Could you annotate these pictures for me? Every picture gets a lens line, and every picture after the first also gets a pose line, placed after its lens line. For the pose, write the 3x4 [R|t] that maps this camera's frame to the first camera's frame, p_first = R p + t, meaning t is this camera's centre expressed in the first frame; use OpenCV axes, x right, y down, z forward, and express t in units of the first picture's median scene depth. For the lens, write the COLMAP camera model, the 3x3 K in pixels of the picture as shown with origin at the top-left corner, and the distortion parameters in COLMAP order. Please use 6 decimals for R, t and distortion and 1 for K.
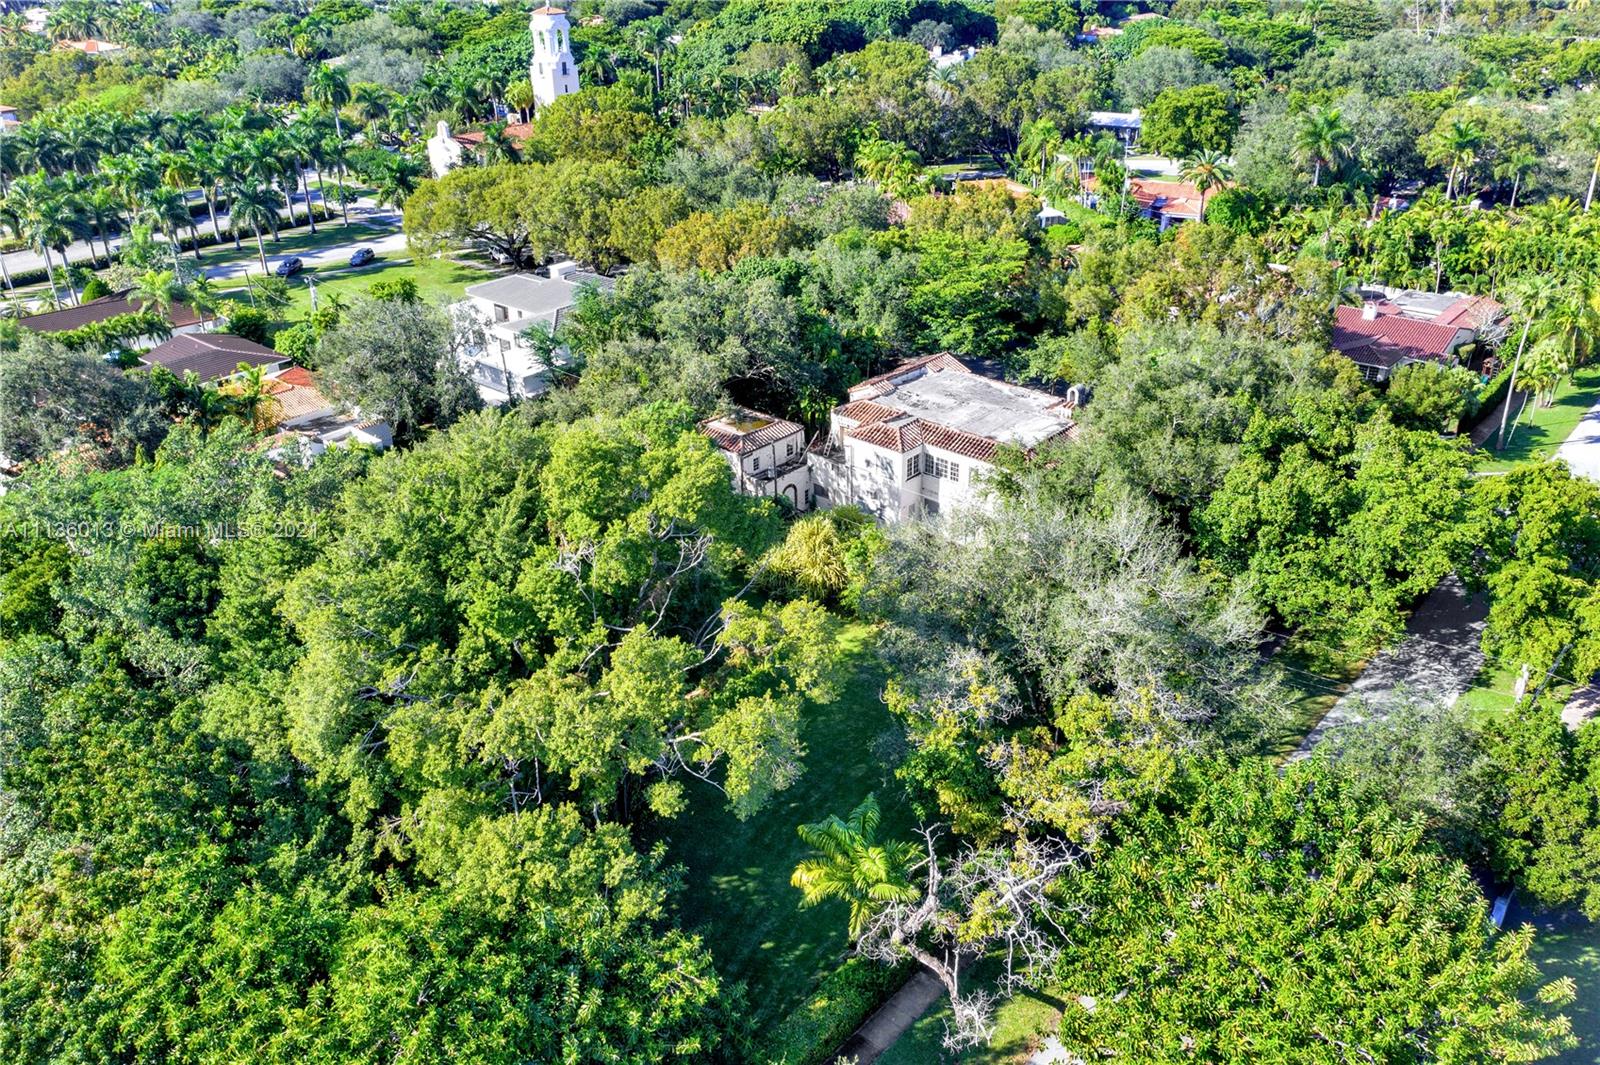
lens RADIAL K [[1300.9, 0, 800.0], [0, 1300.9, 532.5], [0, 0, 1]] dist [-0.007812, 0.000640]
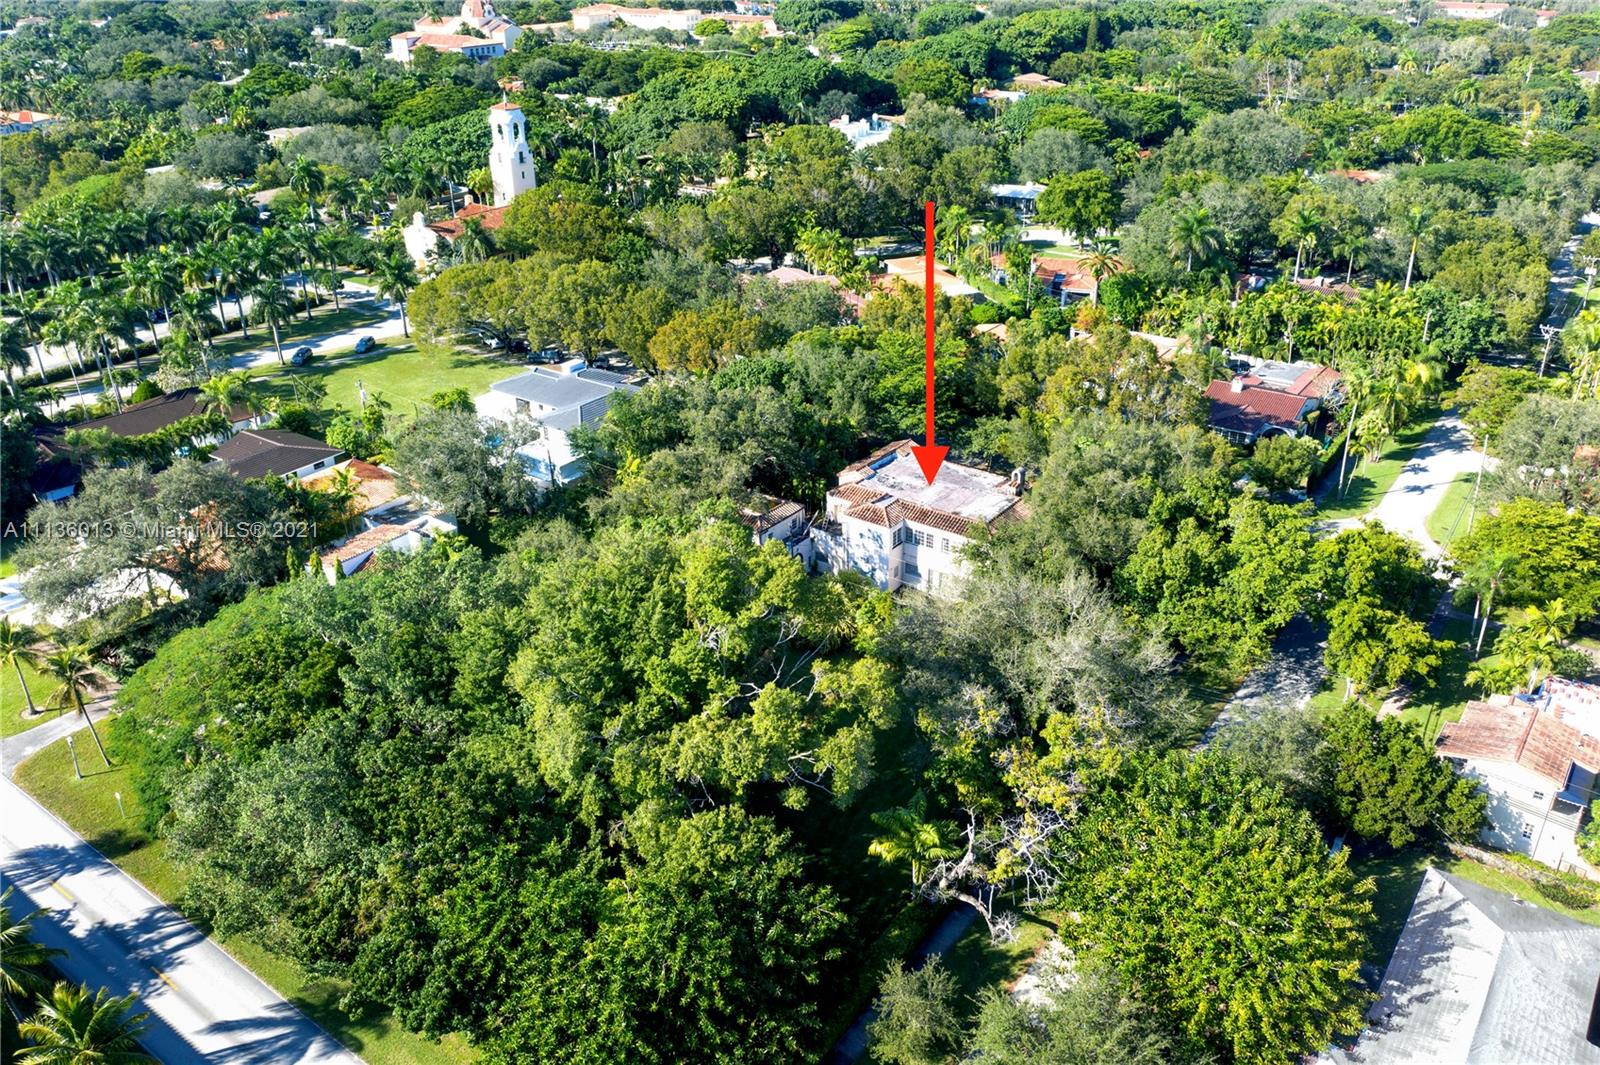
lens RADIAL K [[1300.9, 0, 800.0], [0, 1300.9, 532.5], [0, 0, 1]] dist [-0.007812, 0.000640]
pose [[0.995913, -0.037783, 0.082040, -0.142775], [0.038576, 0.999223, -0.008113, -0.061144], [-0.081669, 0.011244, 0.996596, -0.342082]]
